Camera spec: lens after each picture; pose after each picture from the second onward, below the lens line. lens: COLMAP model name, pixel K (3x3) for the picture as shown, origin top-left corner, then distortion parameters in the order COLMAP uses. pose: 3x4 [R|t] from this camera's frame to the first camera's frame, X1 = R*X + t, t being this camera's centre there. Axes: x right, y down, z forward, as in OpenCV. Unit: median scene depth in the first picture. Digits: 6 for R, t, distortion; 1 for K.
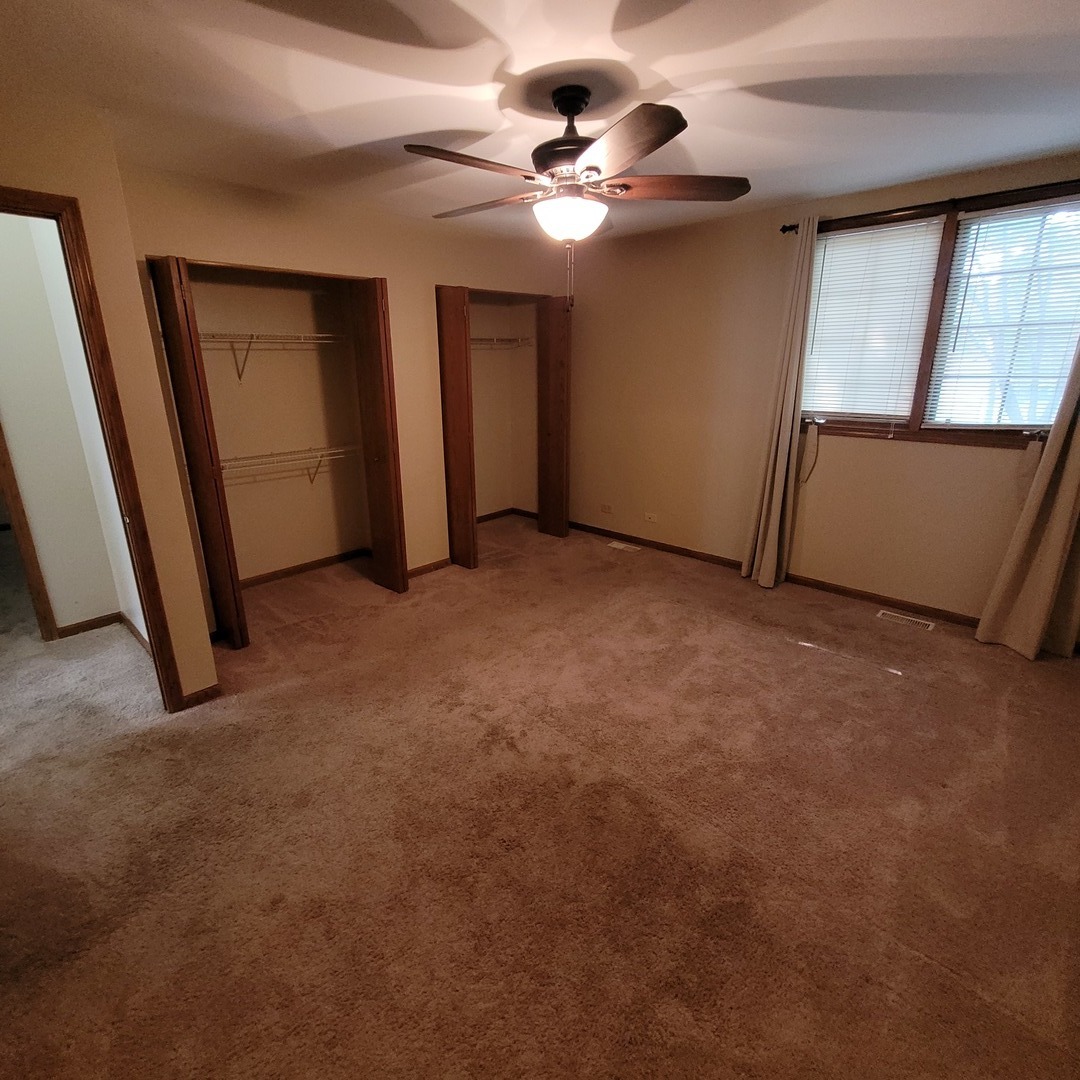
lens RADIAL K [[567.1, 0, 539.9], [0, 567.1, 534.7], [0, 0, 1]] dist [0.004923, -0.002706]
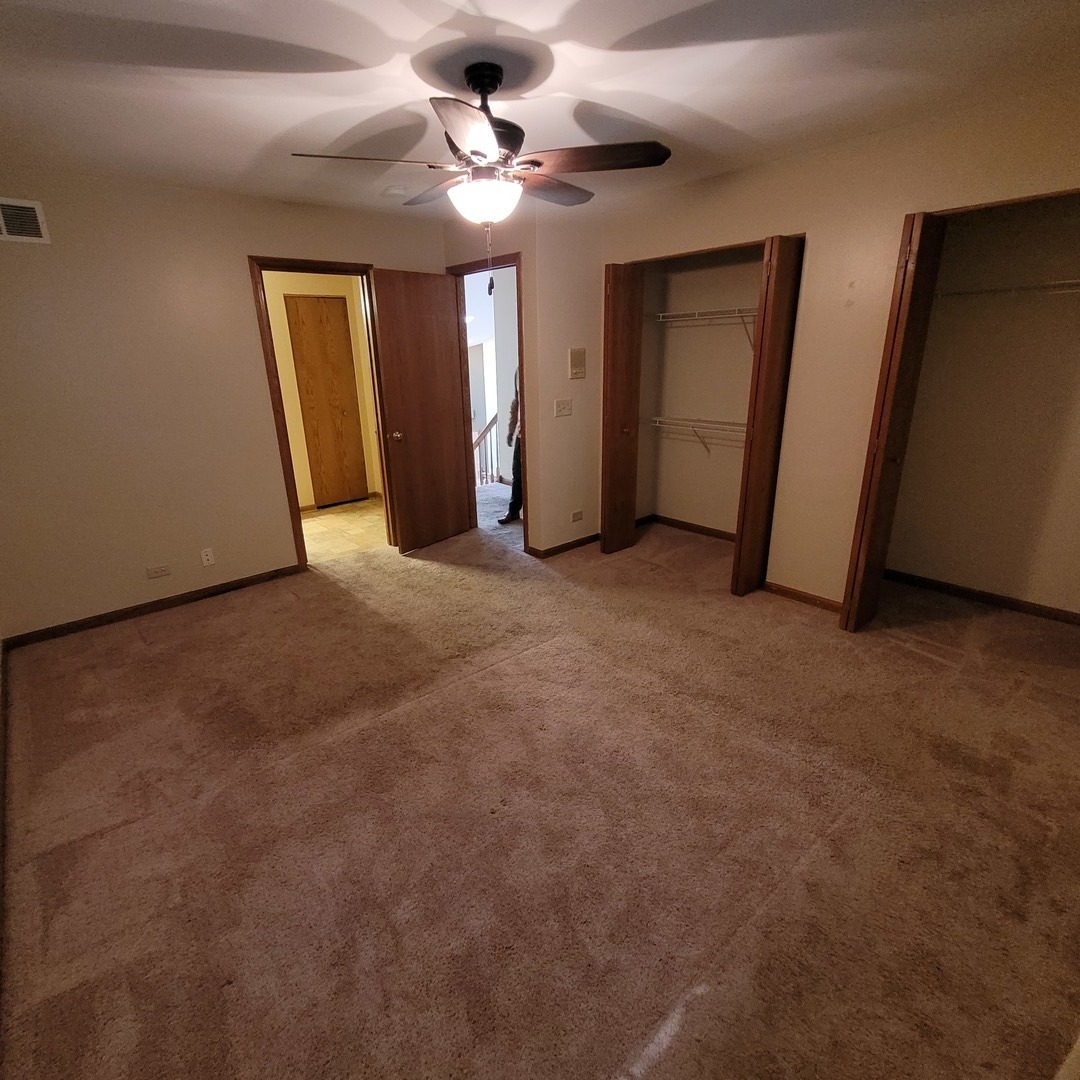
lens RADIAL K [[567.1, 0, 535.2], [0, 567.1, 543.7], [0, 0, 1]] dist [0.004923, -0.002706]
pose [[-0.105687, 0.332087, -0.937309, 0.810638], [-0.264119, 0.899357, 0.348422, -0.269092], [0.958682, 0.284385, -0.007340, 0.873465]]
